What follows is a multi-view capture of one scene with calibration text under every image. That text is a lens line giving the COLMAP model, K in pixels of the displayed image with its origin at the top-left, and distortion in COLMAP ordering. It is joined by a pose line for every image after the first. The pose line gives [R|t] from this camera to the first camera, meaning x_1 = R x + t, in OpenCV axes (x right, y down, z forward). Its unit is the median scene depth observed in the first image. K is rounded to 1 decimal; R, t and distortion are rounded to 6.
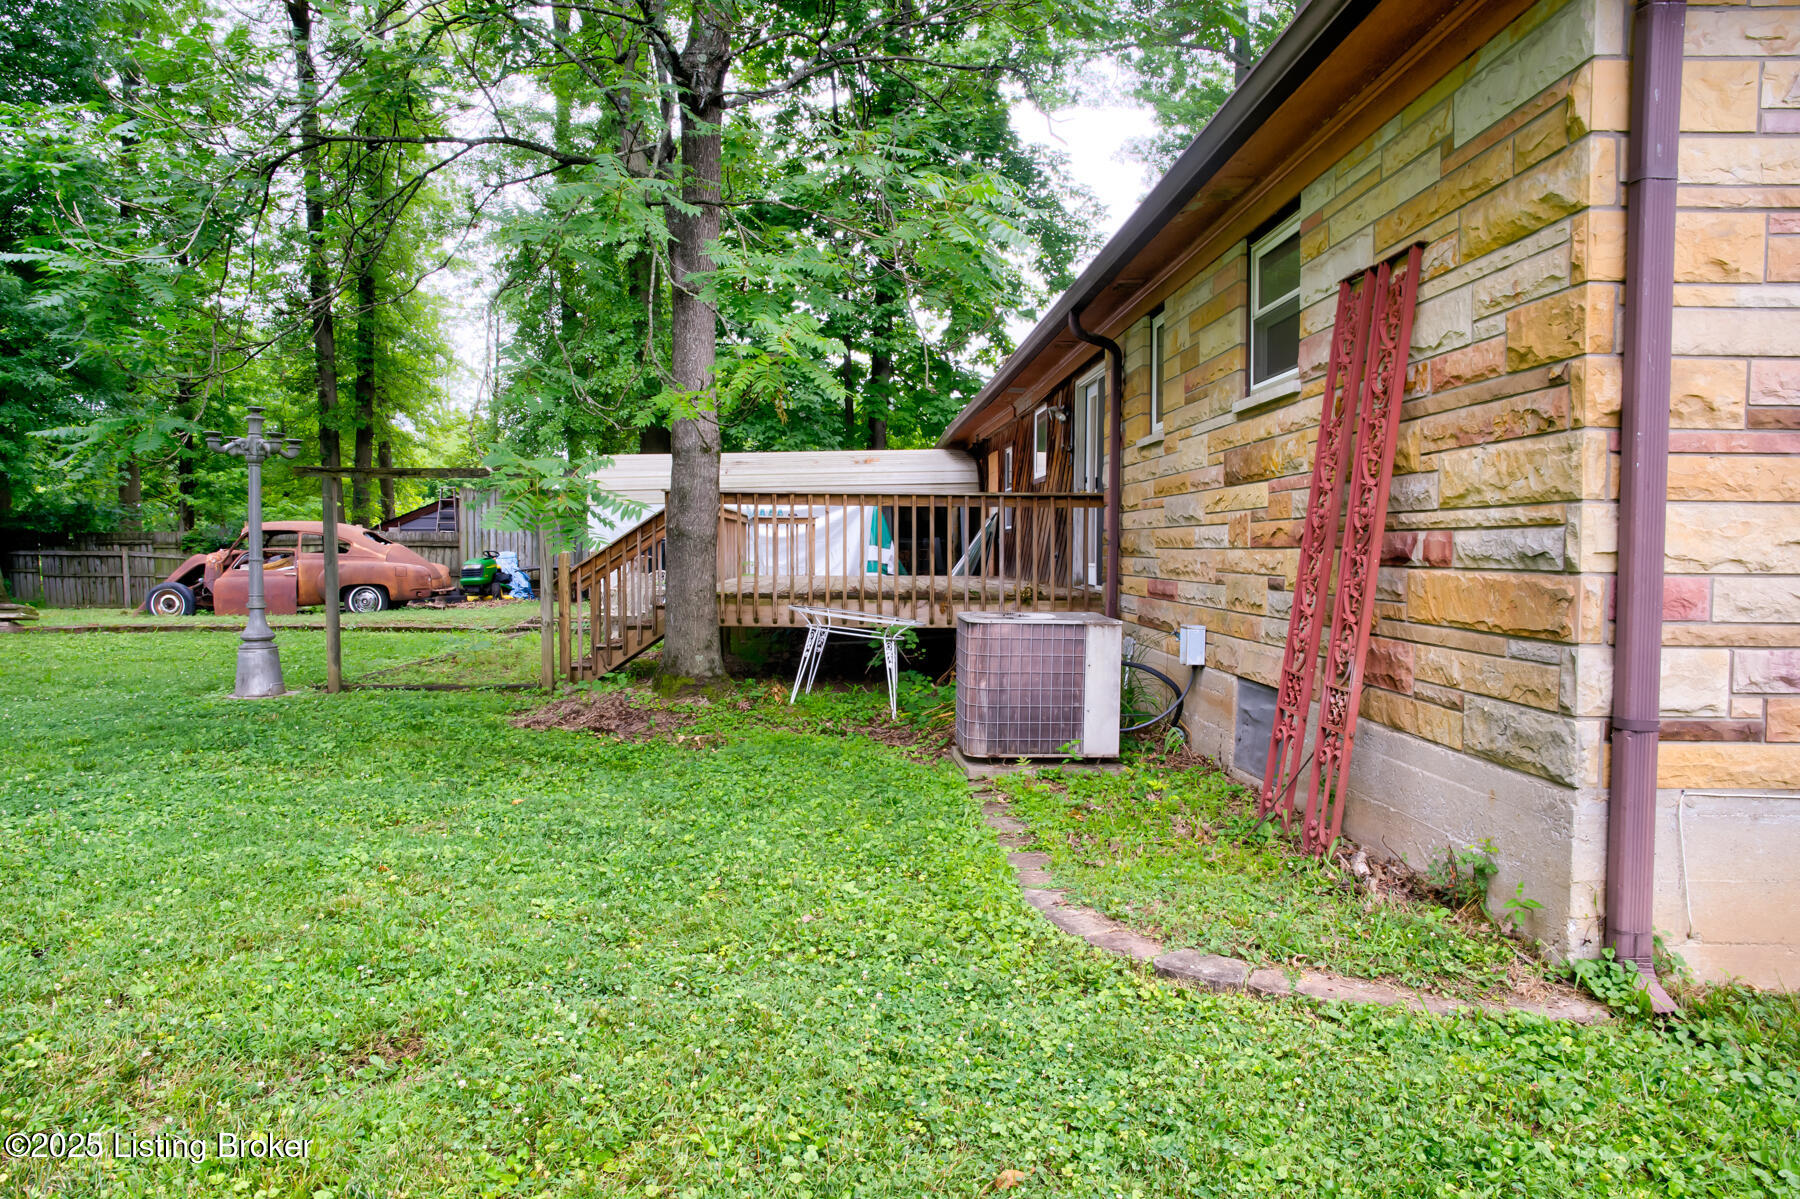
lens RADIAL K [[1213.3, 0, 896.2], [0, 1213.3, 601.6], [0, 0, 1]] dist [0.011038, 0.003597]
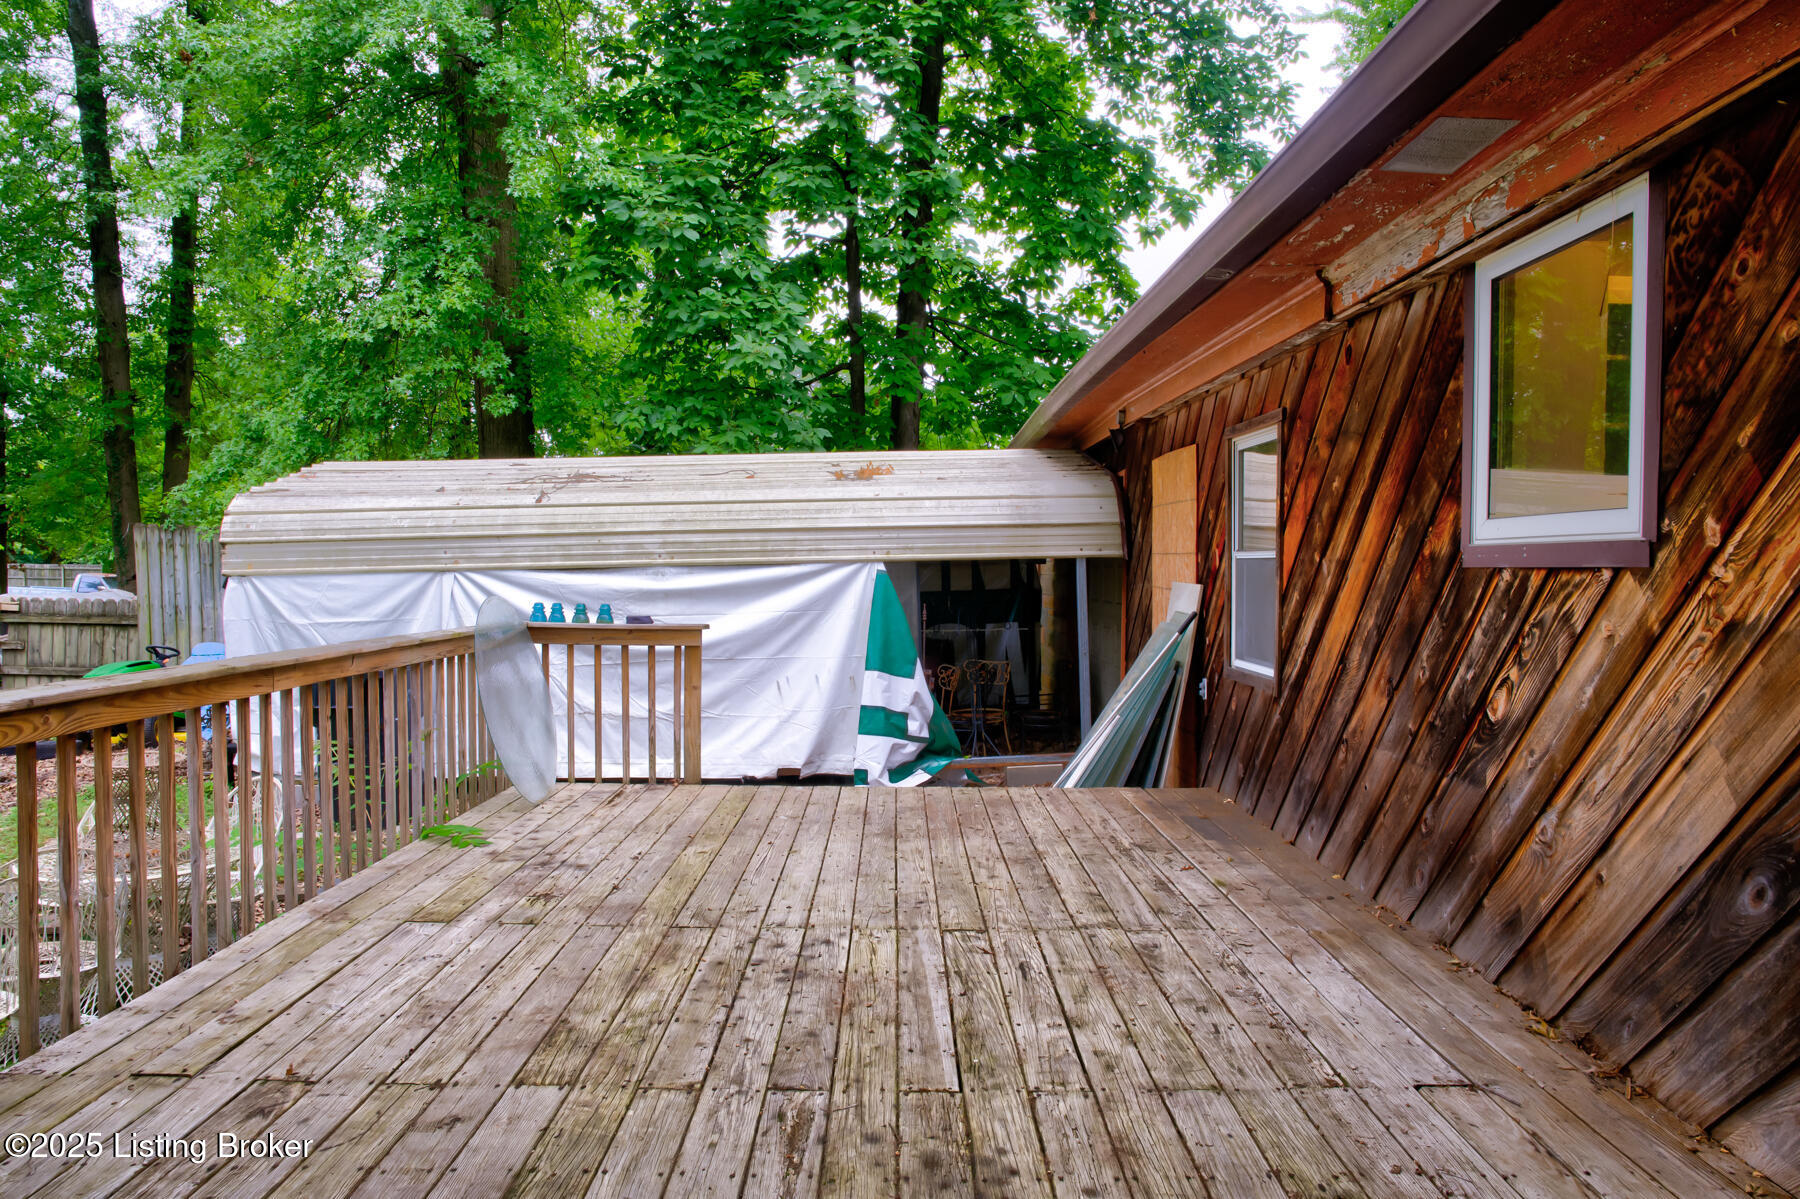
lens RADIAL K [[1294.6, 0, 899.8], [0, 1294.6, 598.0], [0, 0, 1]] dist [-0.004069, -0.000250]
pose [[0.999377, -0.000288, -0.035288, 0.004050], [-0.000487, 0.999759, -0.021956, -0.043728], [0.035286, 0.021959, 0.999136, 0.382394]]
